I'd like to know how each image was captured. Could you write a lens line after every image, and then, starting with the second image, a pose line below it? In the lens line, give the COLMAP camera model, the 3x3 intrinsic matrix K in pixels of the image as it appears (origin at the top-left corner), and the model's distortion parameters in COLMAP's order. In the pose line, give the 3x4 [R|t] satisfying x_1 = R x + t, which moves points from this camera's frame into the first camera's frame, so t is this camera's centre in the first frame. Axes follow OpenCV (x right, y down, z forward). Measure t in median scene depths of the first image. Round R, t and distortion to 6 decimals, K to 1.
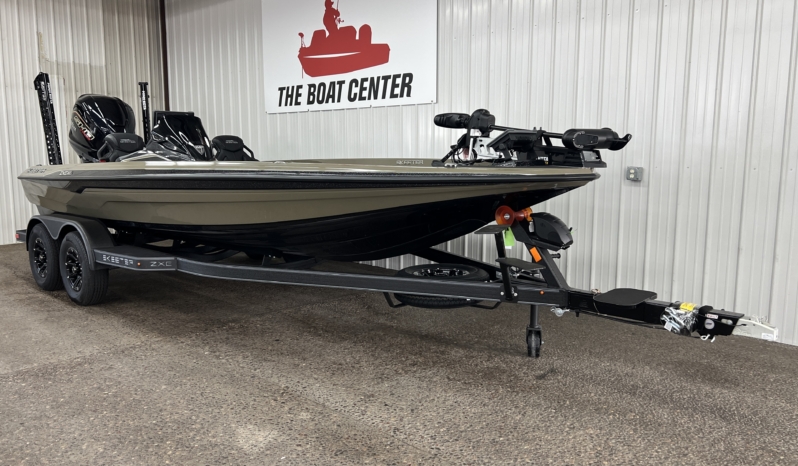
lens RADIAL K [[624.2, 0, 402.1], [0, 624.2, 236.9], [0, 0, 1]] dist [0.060332, -0.062109]
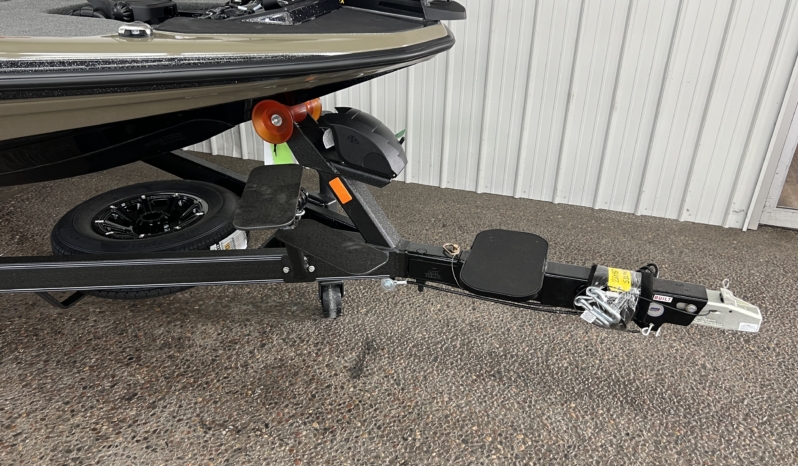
lens RADIAL K [[624.2, 0, 403.2], [0, 624.2, 227.3], [0, 0, 1]] dist [0.060332, -0.062109]
pose [[0.897024, -0.187930, 0.400037, 0.044982], [0.042279, 0.937434, 0.345585, -0.125597], [-0.439954, -0.293086, 0.848847, 0.530351]]
